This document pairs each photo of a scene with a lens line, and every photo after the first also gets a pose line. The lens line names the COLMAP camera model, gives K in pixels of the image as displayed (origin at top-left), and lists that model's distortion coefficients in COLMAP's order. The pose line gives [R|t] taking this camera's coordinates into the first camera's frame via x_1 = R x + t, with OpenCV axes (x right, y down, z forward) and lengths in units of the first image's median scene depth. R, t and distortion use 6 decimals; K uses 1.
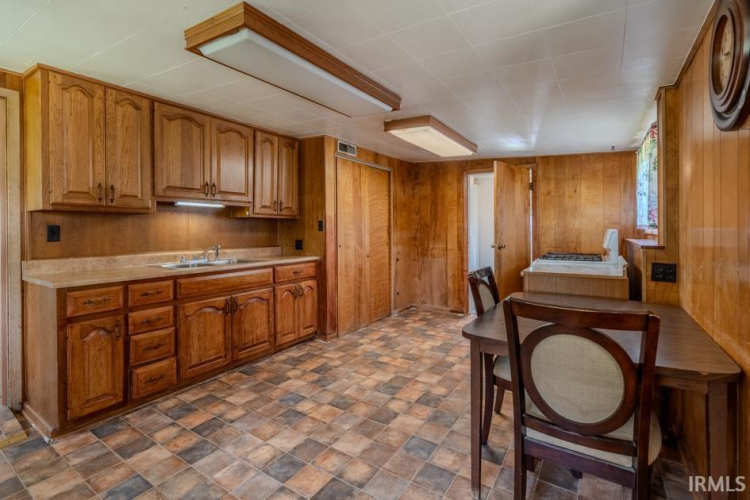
lens RADIAL K [[333.7, 0, 361.7], [0, 333.7, 236.2], [0, 0, 1]] dist [-0.002378, -0.000230]
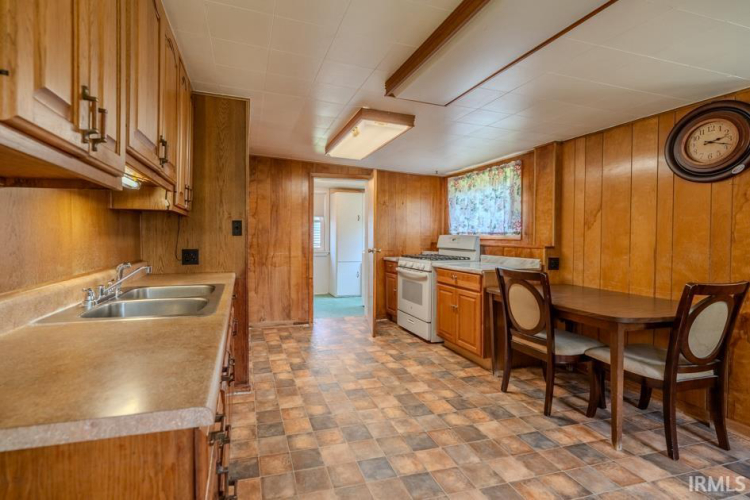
lens RADIAL K [[363.0, 0, 314.3], [0, 363.0, 247.7], [0, 0, 1]] dist [-0.002600, -0.000484]
pose [[0.677206, -0.019659, 0.735531, -0.641891], [0.010164, 0.999798, 0.017364, -0.002724], [-0.735723, -0.004283, 0.677269, 0.420122]]
